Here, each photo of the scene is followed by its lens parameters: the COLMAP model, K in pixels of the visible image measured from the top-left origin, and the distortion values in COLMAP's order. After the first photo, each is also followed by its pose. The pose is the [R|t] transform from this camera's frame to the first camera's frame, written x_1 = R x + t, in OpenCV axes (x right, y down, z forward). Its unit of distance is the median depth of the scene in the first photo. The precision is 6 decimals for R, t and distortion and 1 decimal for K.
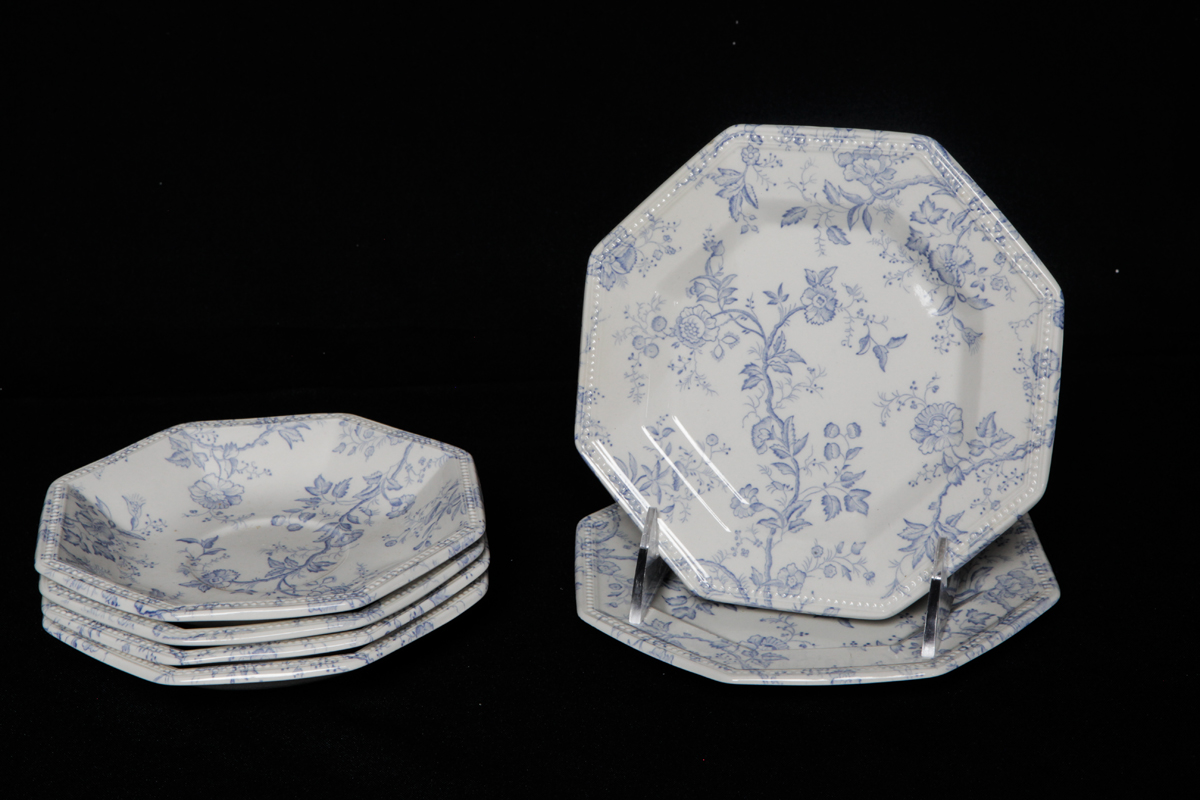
lens RADIAL K [[2410.4, 0, 600.0], [0, 2410.4, 400.0], [0, 0, 1]] dist [0.329509, 0.254639]
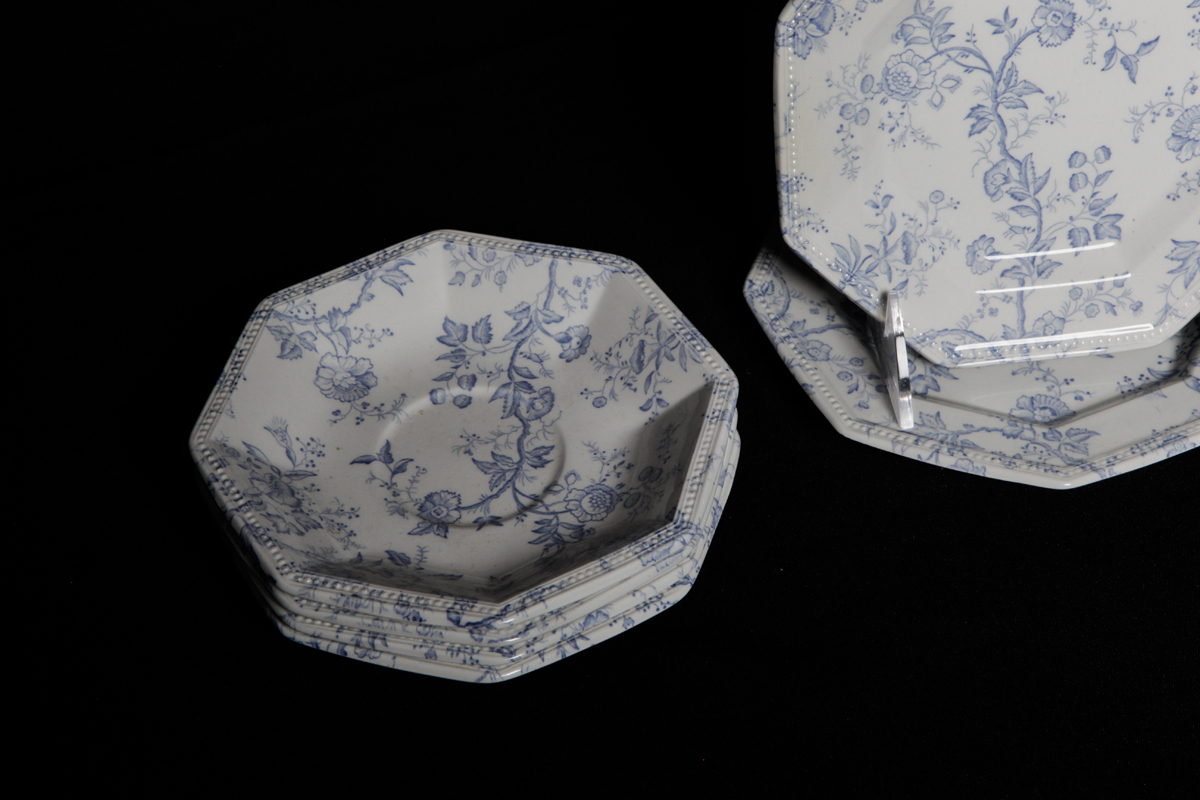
lens RADIAL K [[2410.4, 0, 600.0], [0, 2410.4, 400.0], [0, 0, 1]] dist [0.329509, 0.254639]
pose [[0.912946, -0.289776, 0.287332, -0.337519], [0.158252, 0.900405, 0.405249, -0.292194], [-0.376147, -0.324500, 0.867879, 0.267217]]
